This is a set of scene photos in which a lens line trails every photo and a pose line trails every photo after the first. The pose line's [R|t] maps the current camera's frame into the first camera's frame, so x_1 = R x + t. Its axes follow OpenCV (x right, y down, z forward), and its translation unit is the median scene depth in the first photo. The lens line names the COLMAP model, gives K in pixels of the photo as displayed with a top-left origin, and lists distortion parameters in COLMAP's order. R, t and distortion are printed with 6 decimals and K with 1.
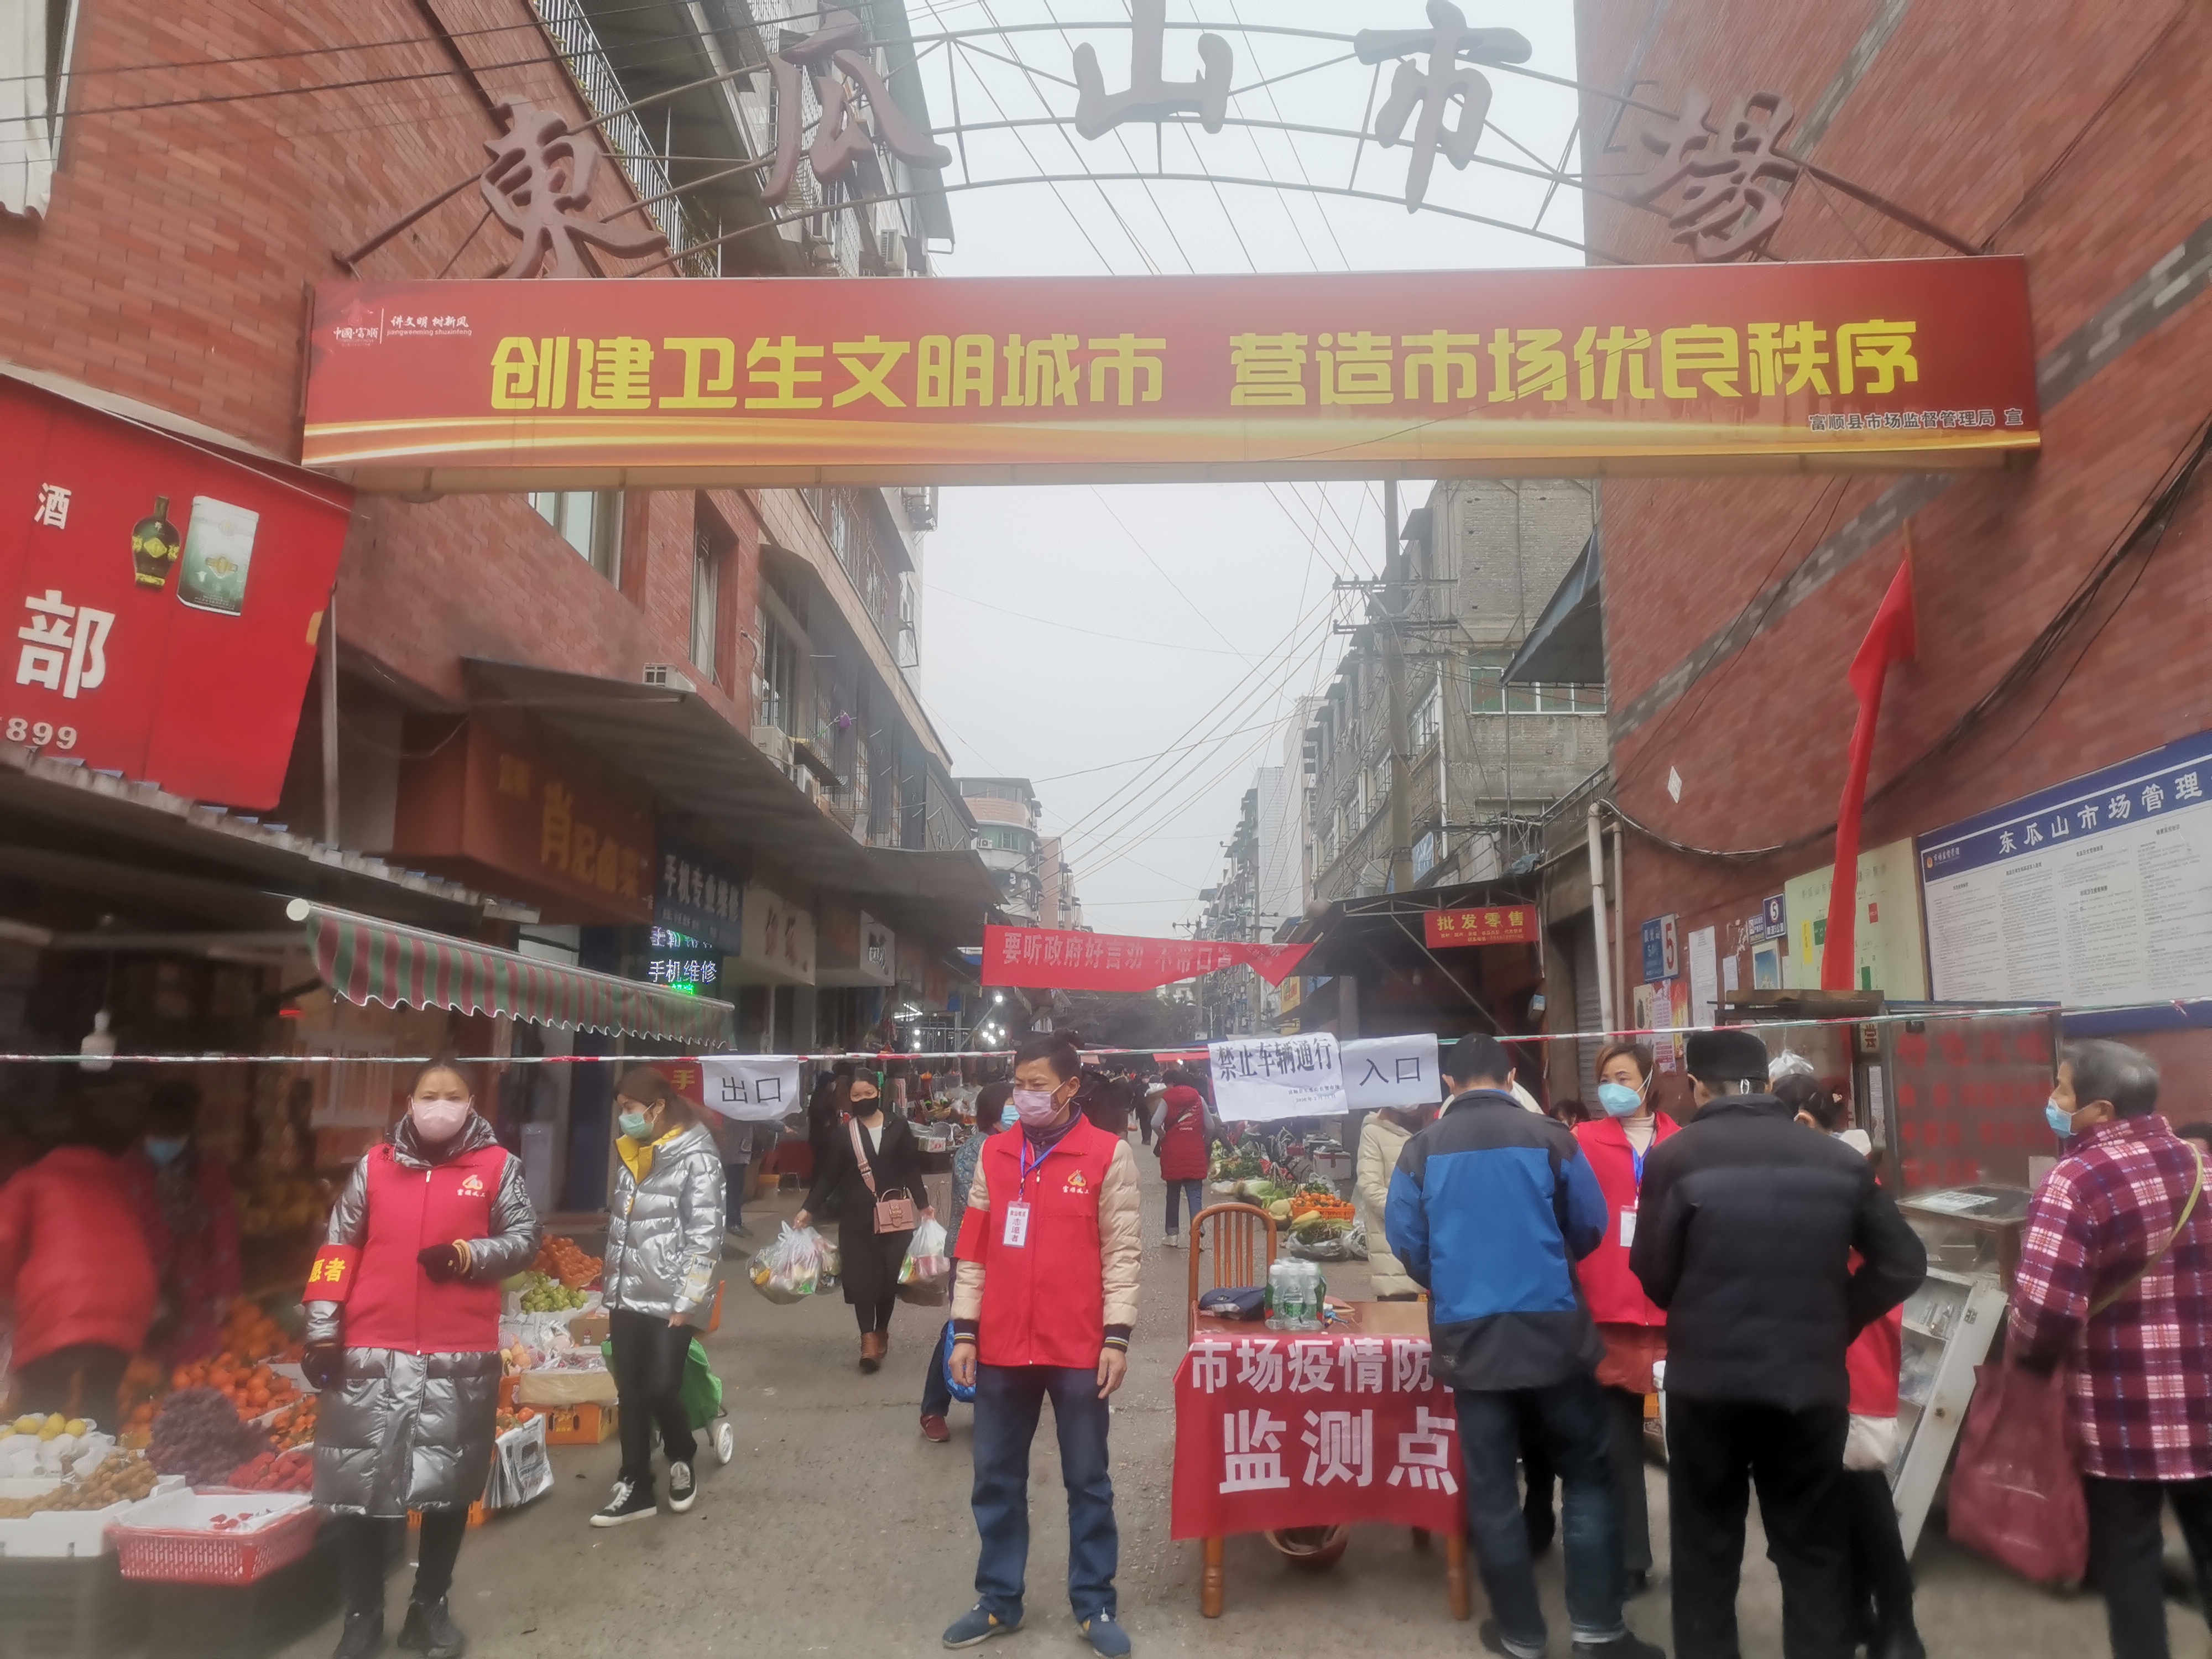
lens RADIAL K [[1662.3, 0, 1099.4], [0, 1662.3, 833.1], [0, 0, 1]] dist [0.048313, -0.034220]
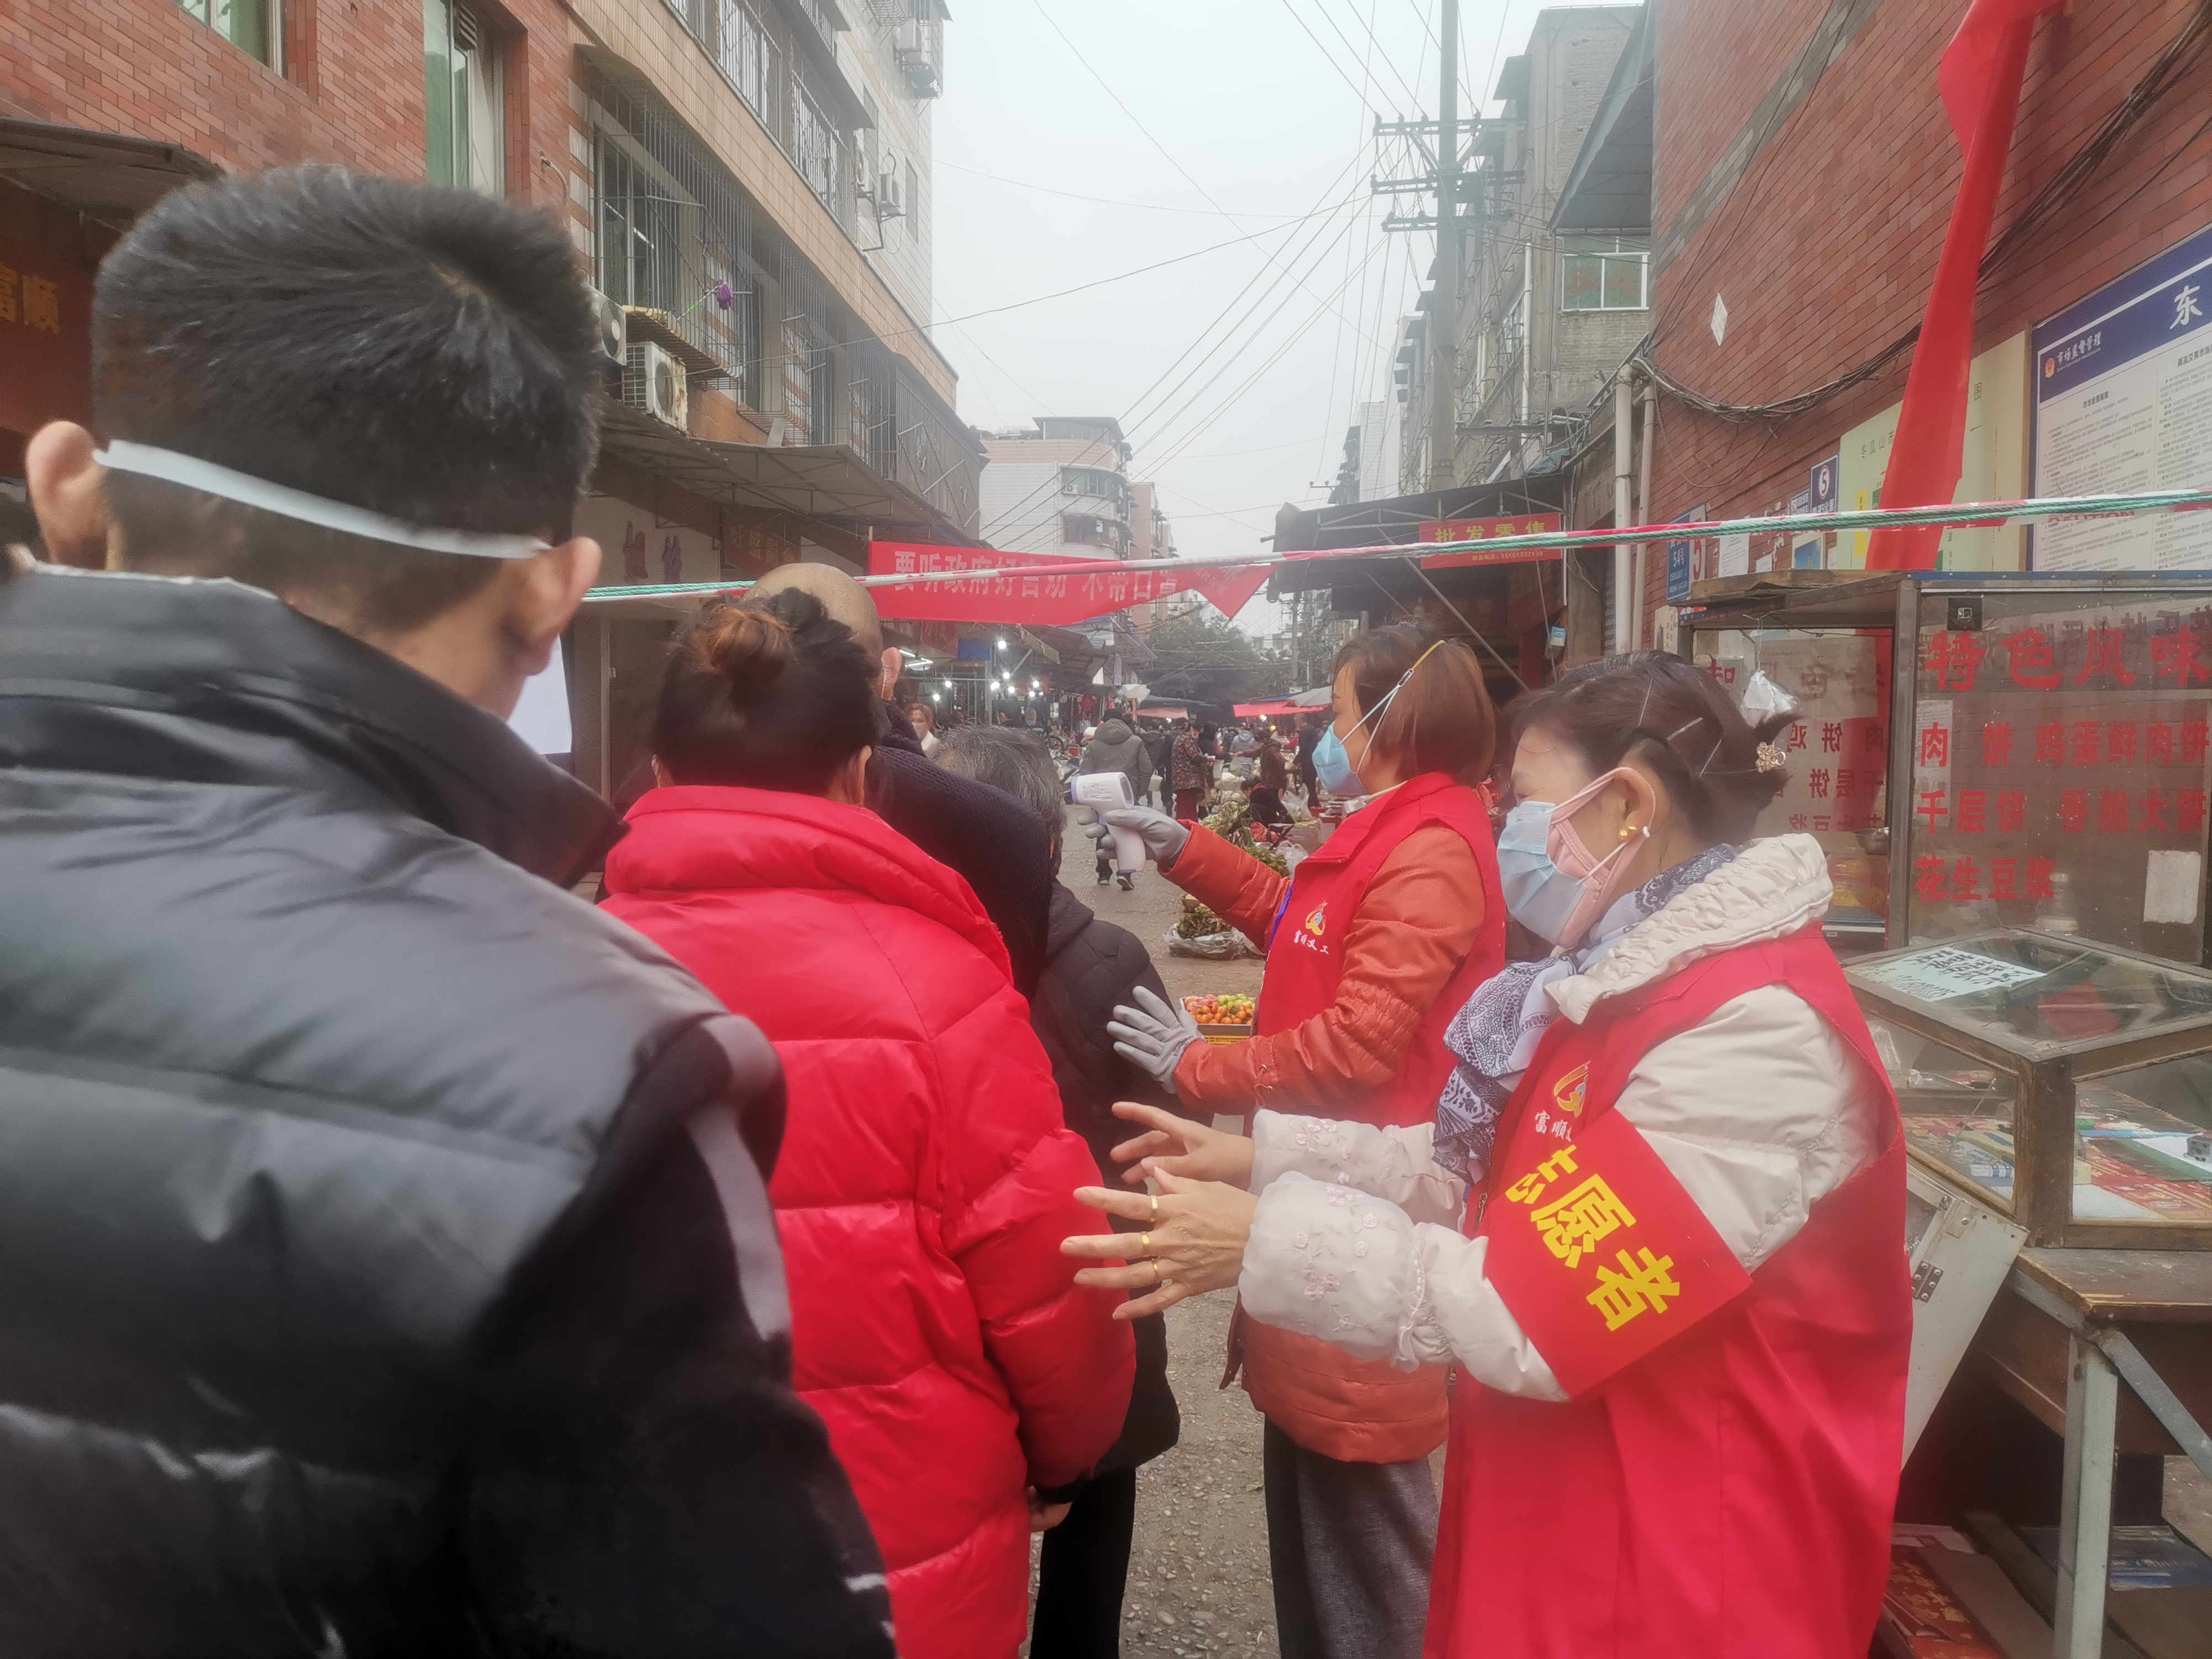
lens RADIAL K [[1662.3, 0, 1119.3], [0, 1662.3, 833.2], [0, 0, 1]] dist [0.048313, -0.034220]
pose [[0.998044, 0.005840, -0.062244, 0.175373], [0.006945, 0.979107, 0.203227, 0.050284], [0.062131, -0.203262, 0.977151, 0.310399]]
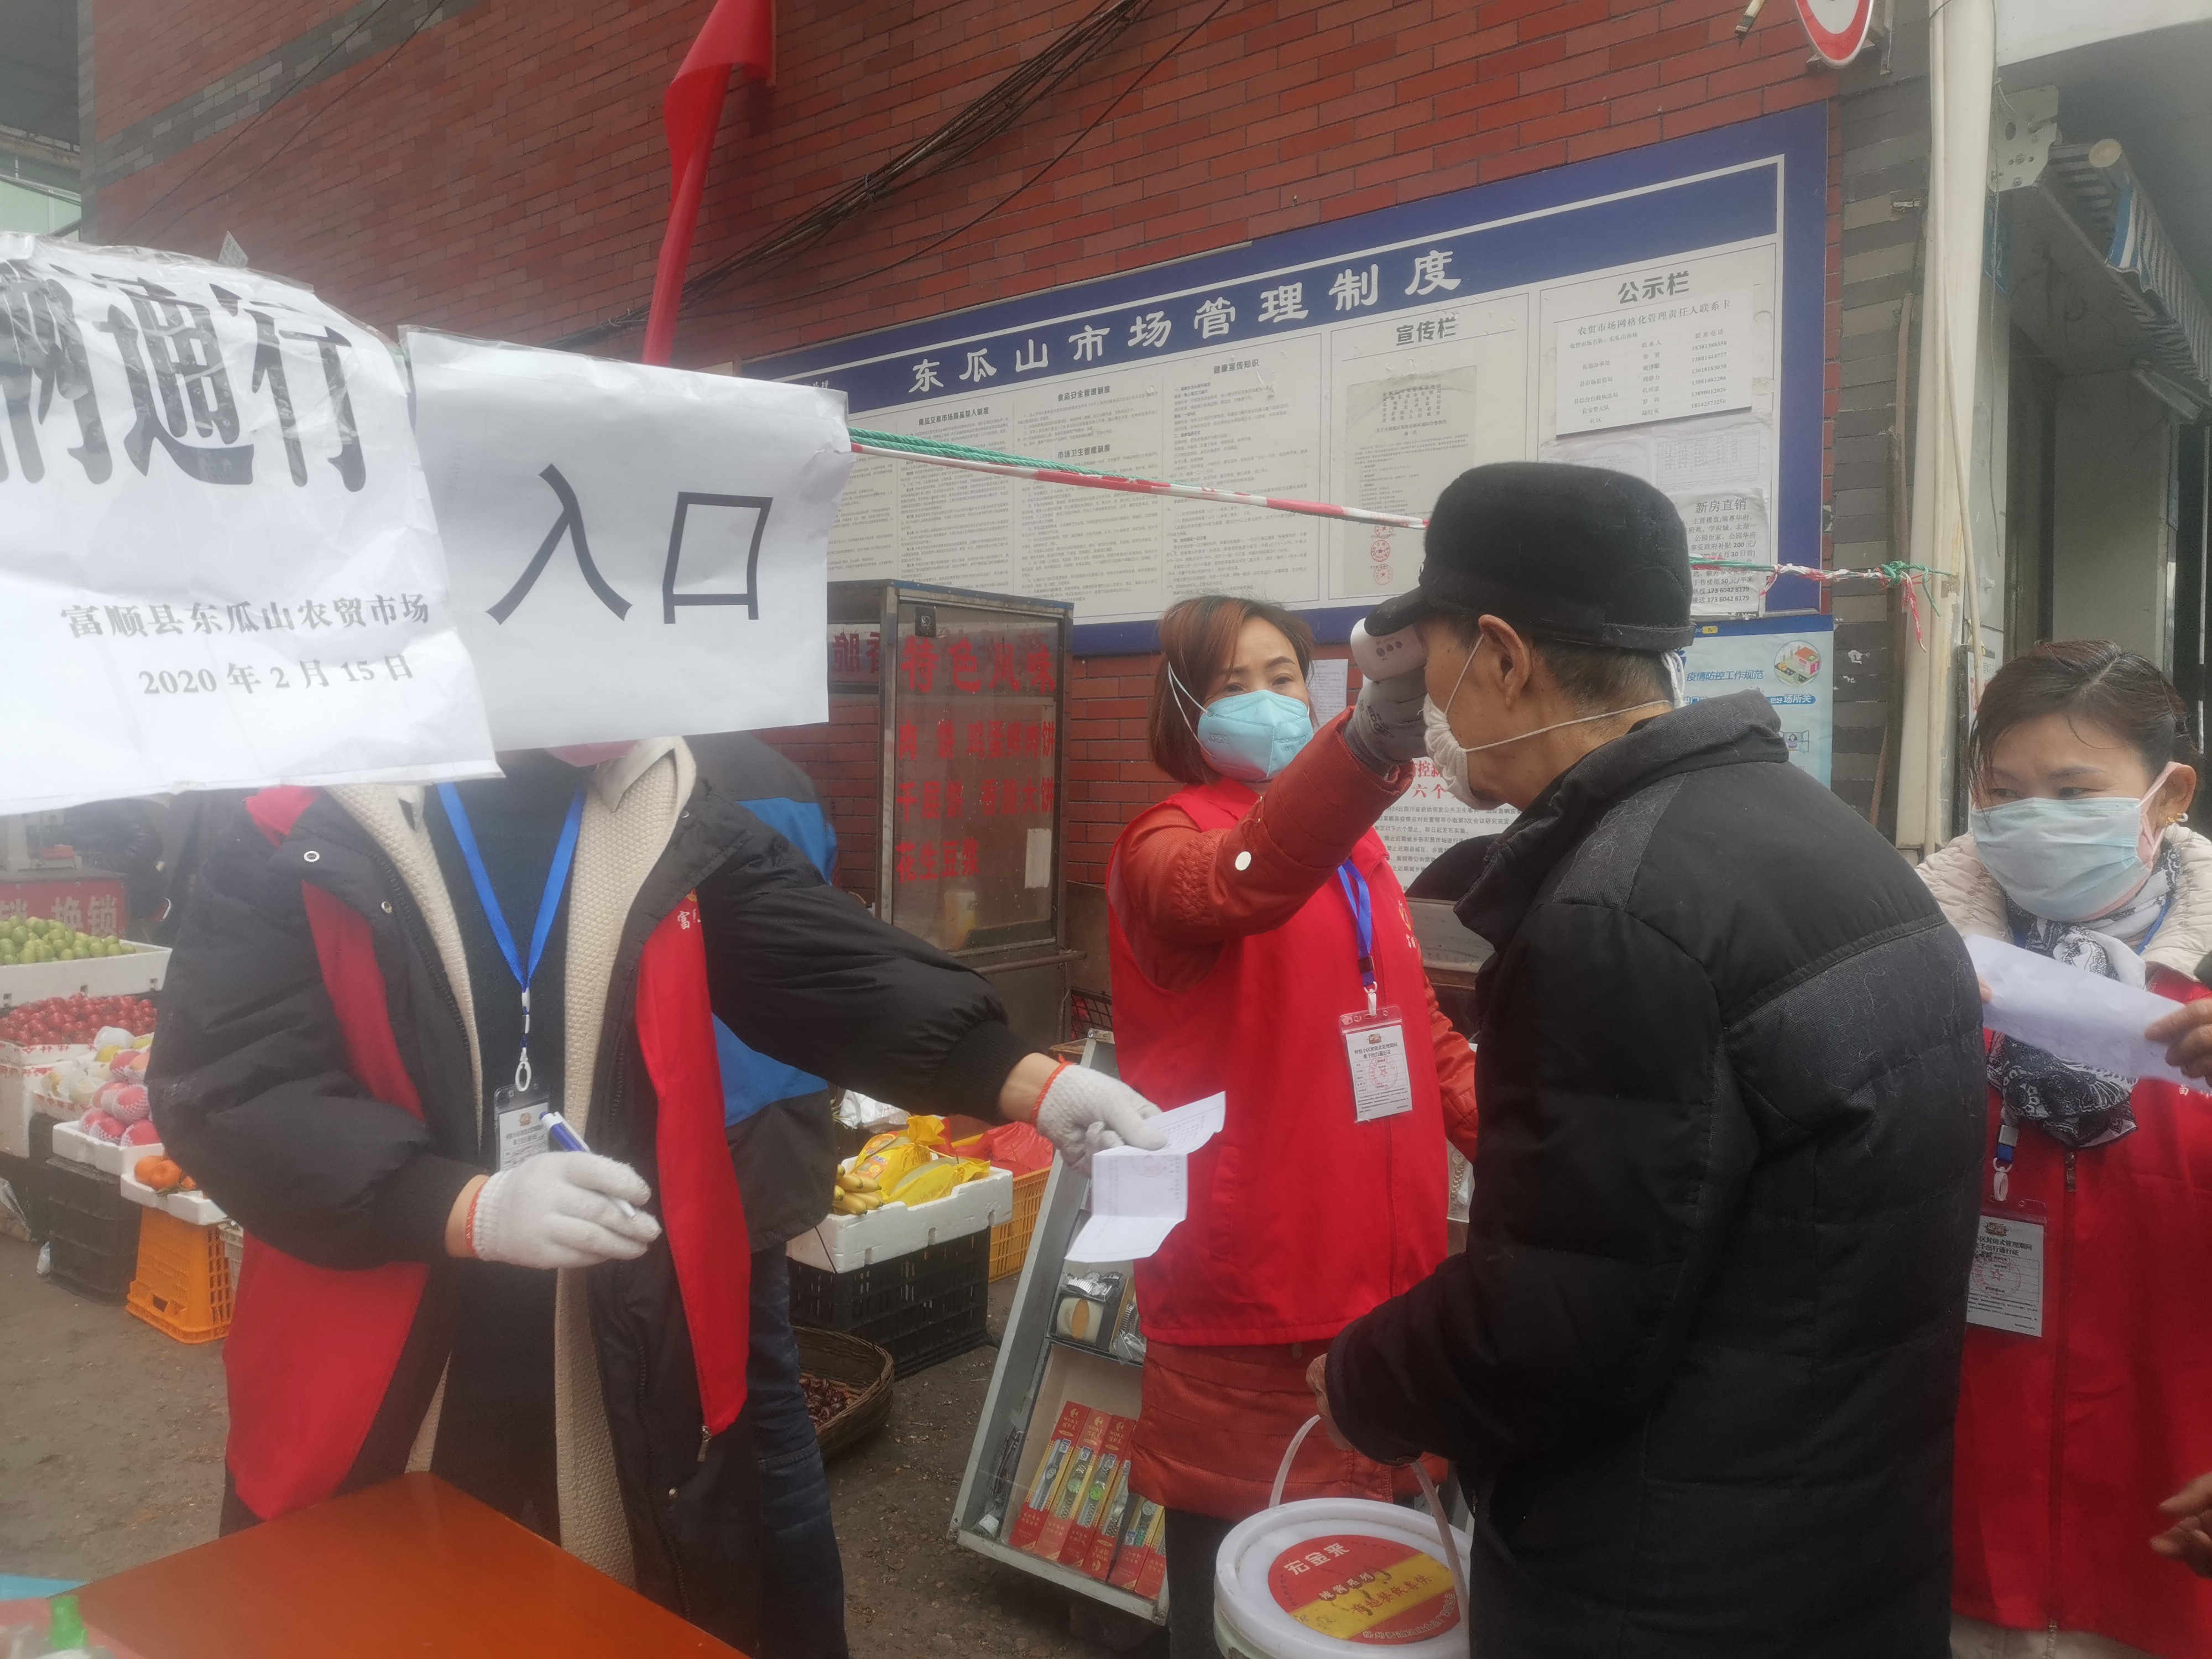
lens RADIAL K [[1662.3, 0, 1104.1], [0, 1662.3, 829.6], [0, 0, 1]] dist [0.048313, -0.034220]
pose [[0.597598, -0.029769, 0.801243, 0.027550], [-0.131782, 0.982074, 0.134775, 0.069774], [-0.790892, -0.186131, 0.582963, 0.417449]]
